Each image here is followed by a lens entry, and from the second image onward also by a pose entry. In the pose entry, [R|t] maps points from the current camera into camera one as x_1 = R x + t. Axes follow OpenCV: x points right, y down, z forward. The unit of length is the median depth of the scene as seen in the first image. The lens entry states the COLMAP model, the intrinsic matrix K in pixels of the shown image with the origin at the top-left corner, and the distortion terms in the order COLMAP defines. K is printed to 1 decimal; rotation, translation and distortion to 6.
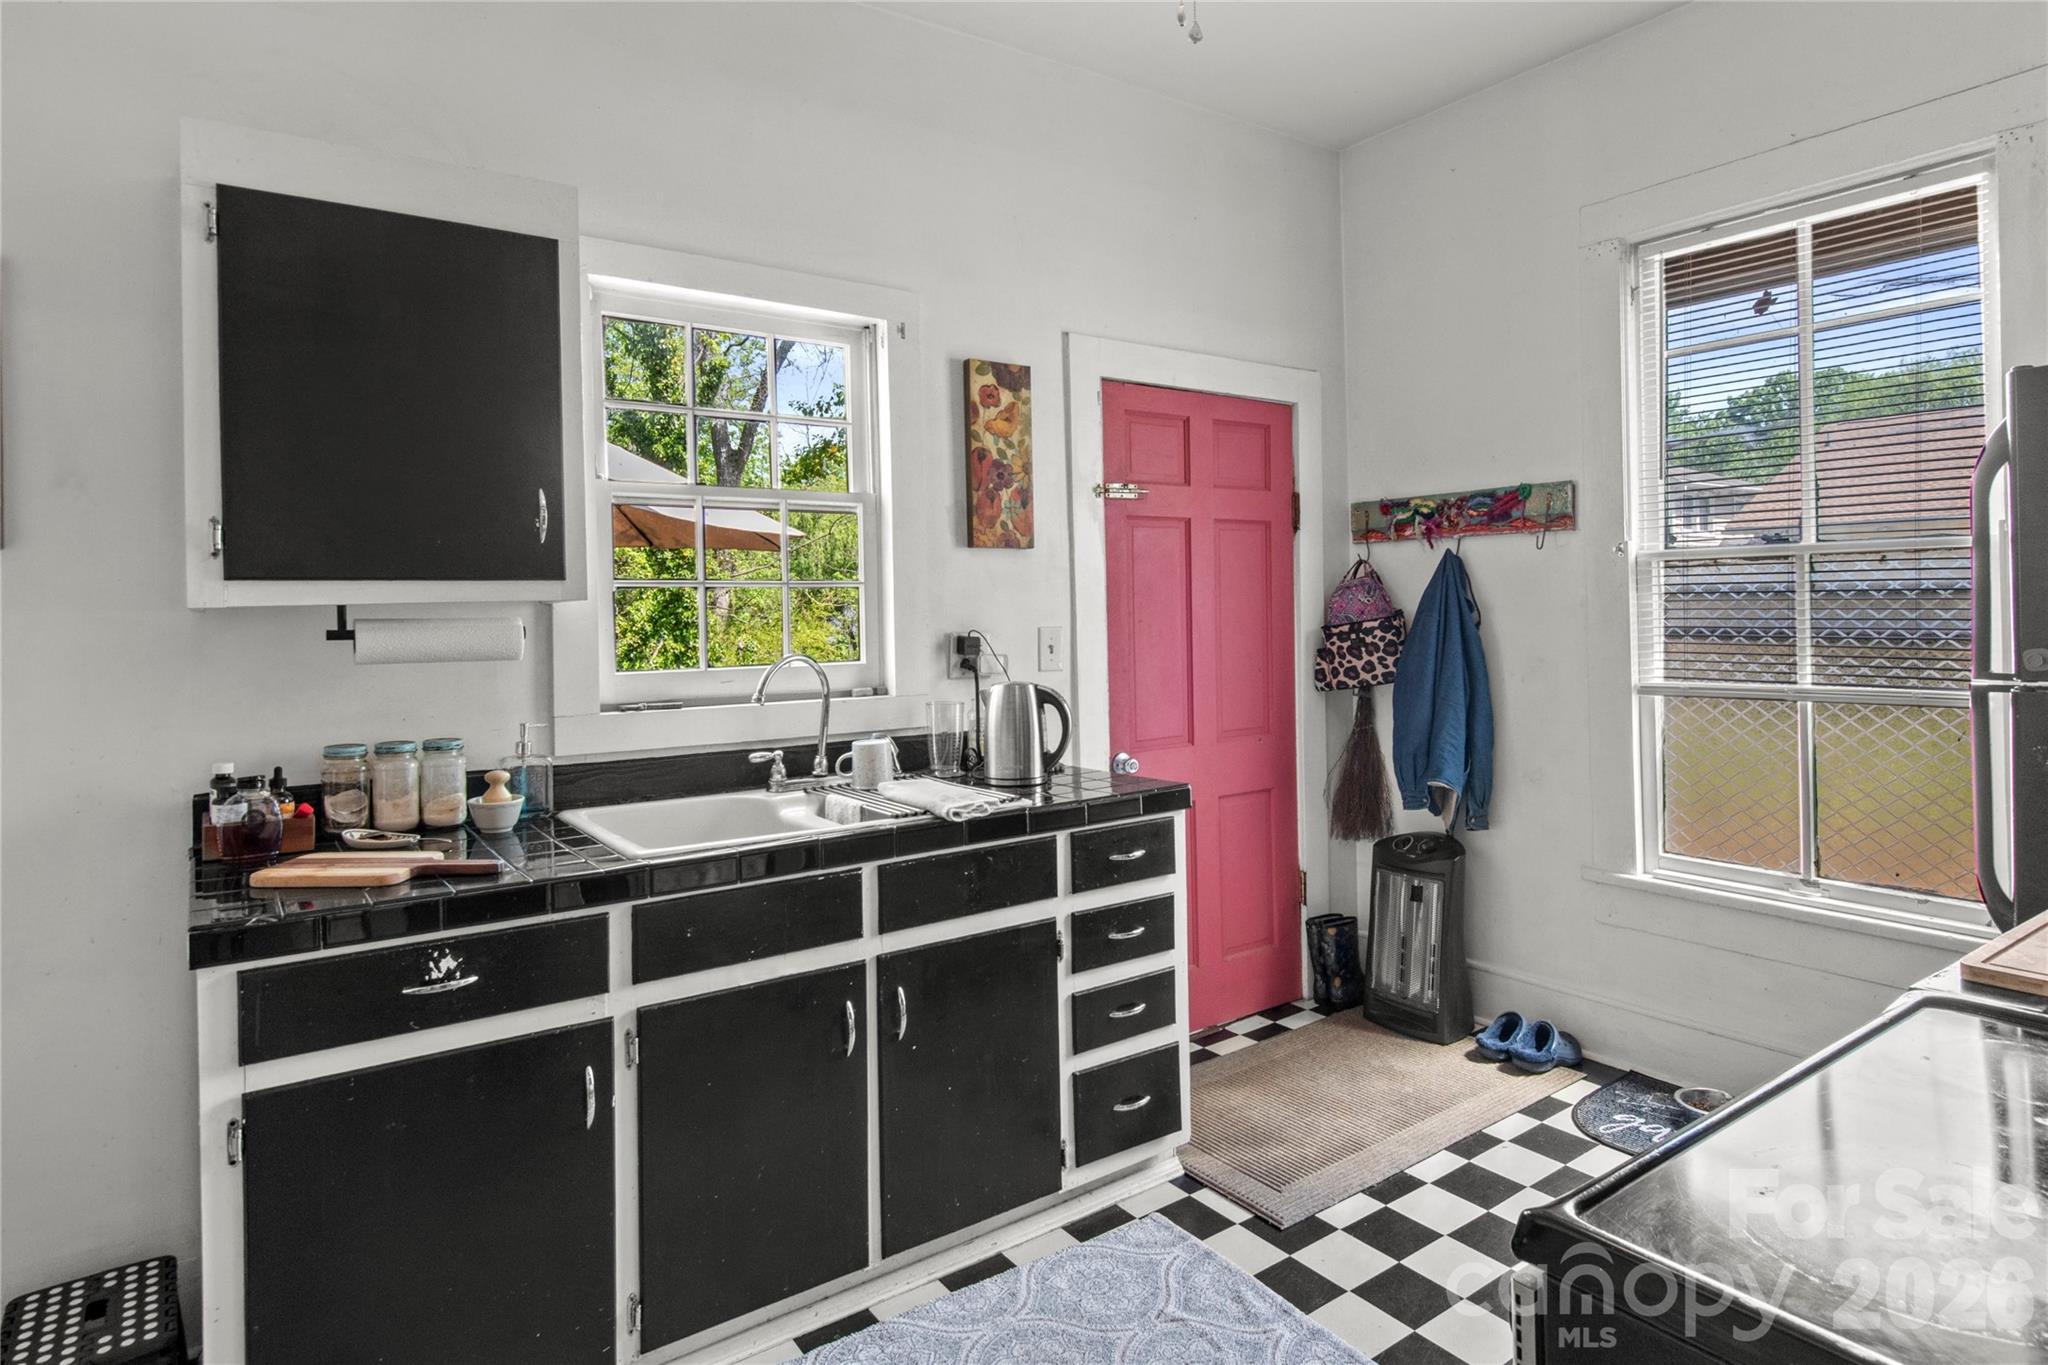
lens RADIAL K [[1156.0, 0, 1030.5], [0, 1156.0, 605.3], [0, 0, 1]] dist [-0.000333, -0.000014]
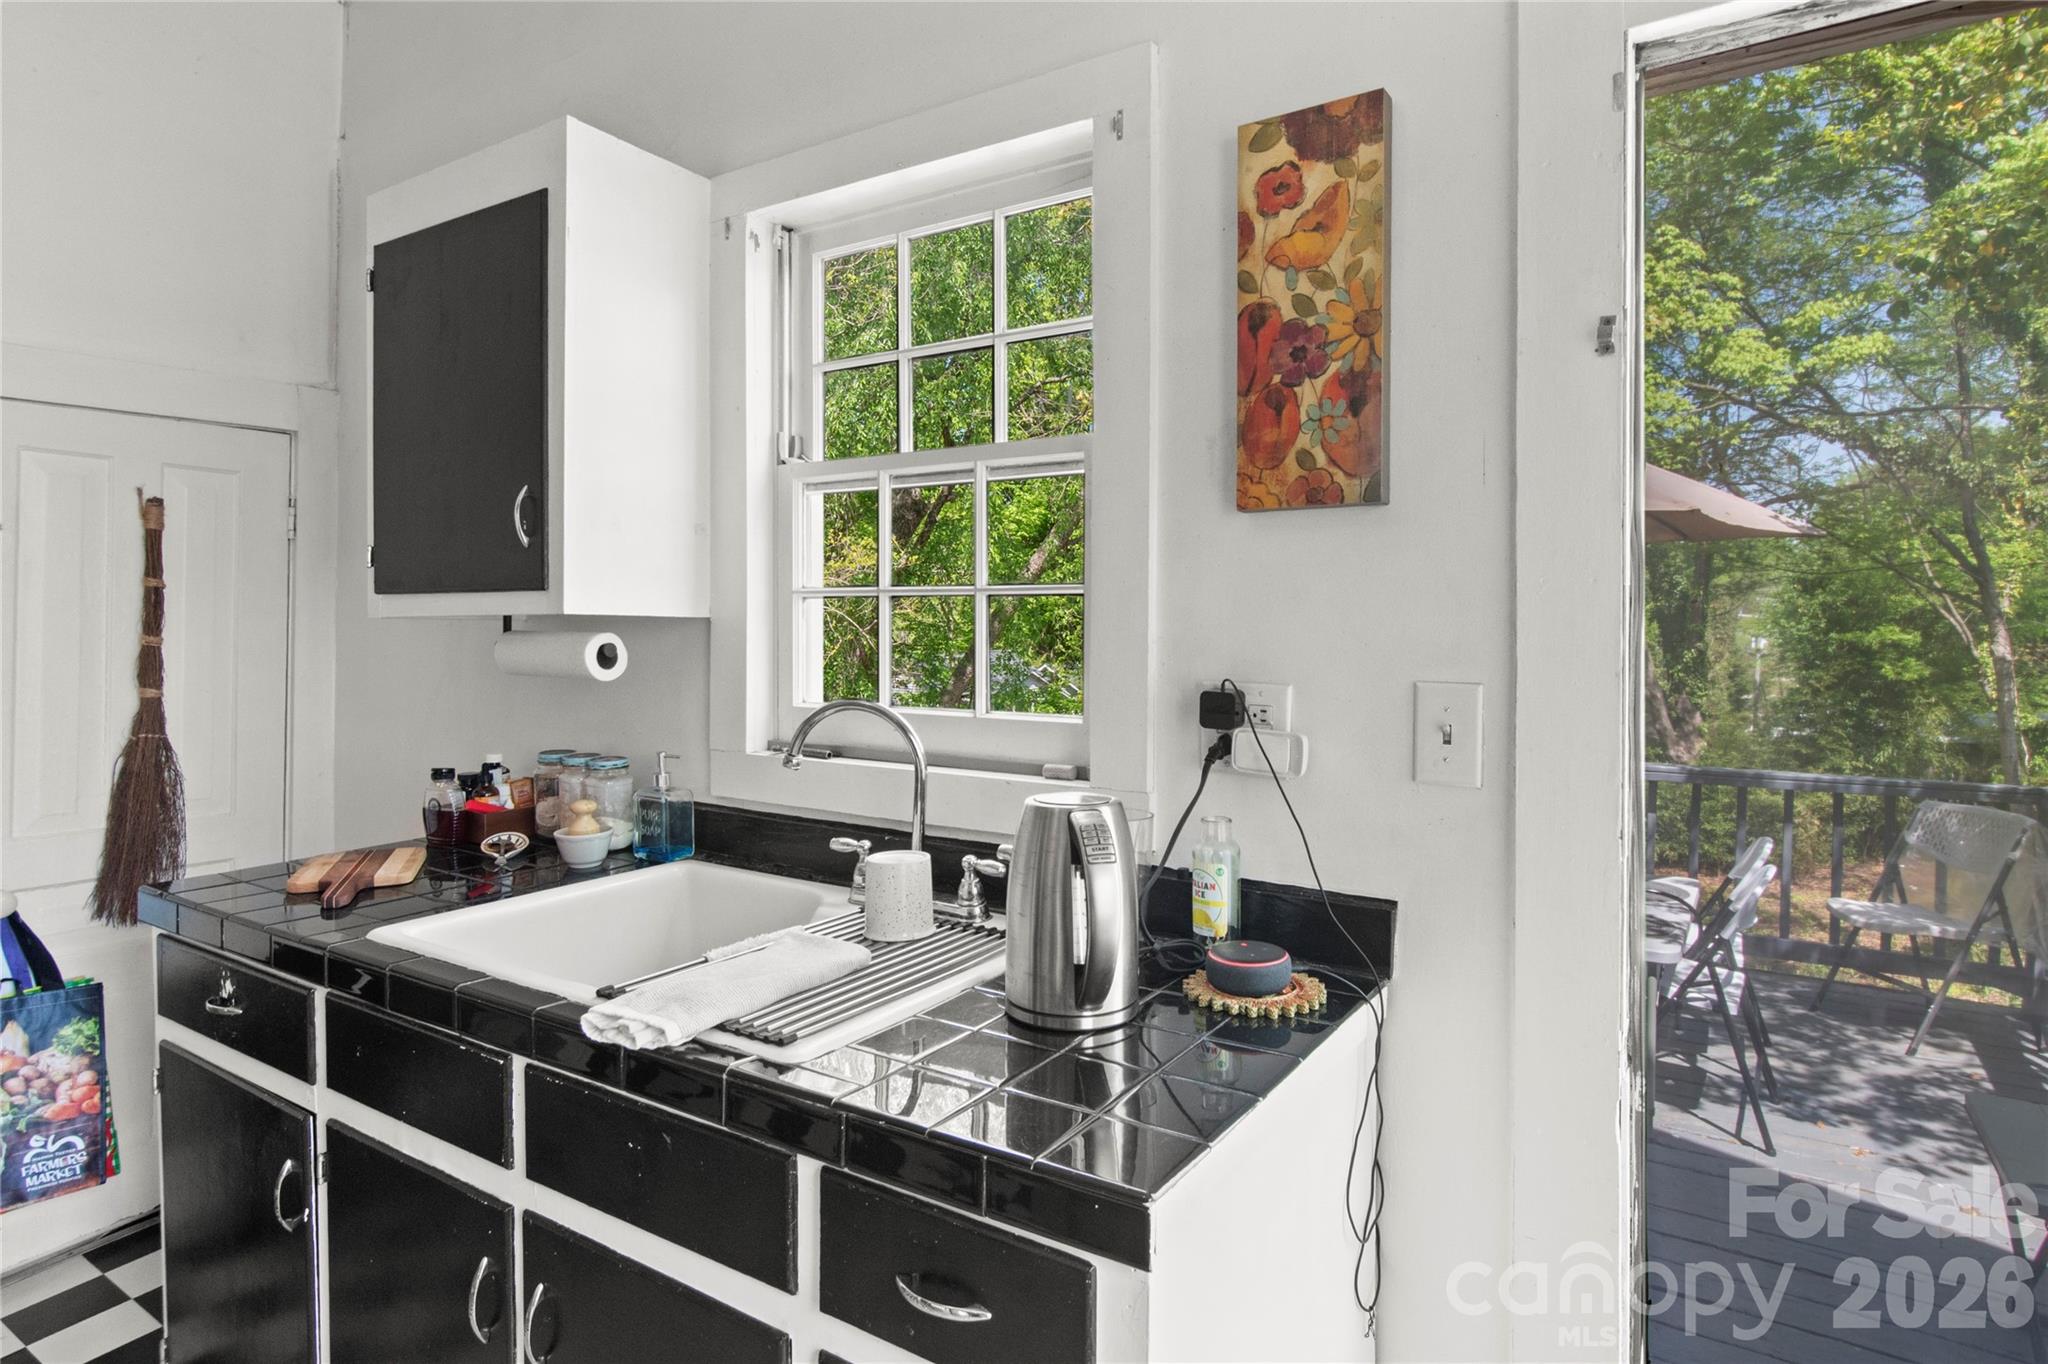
lens RADIAL K [[1125.8, 0, 1025.9], [0, 1125.8, 621.1], [0, 0, 1]] dist [0.001382, -0.000363]
pose [[0.369265, 0.017576, -0.929158, 0.355897], [-0.014659, 0.999807, 0.013086, -0.008739], [0.929208, 0.008788, 0.369452, 0.731401]]
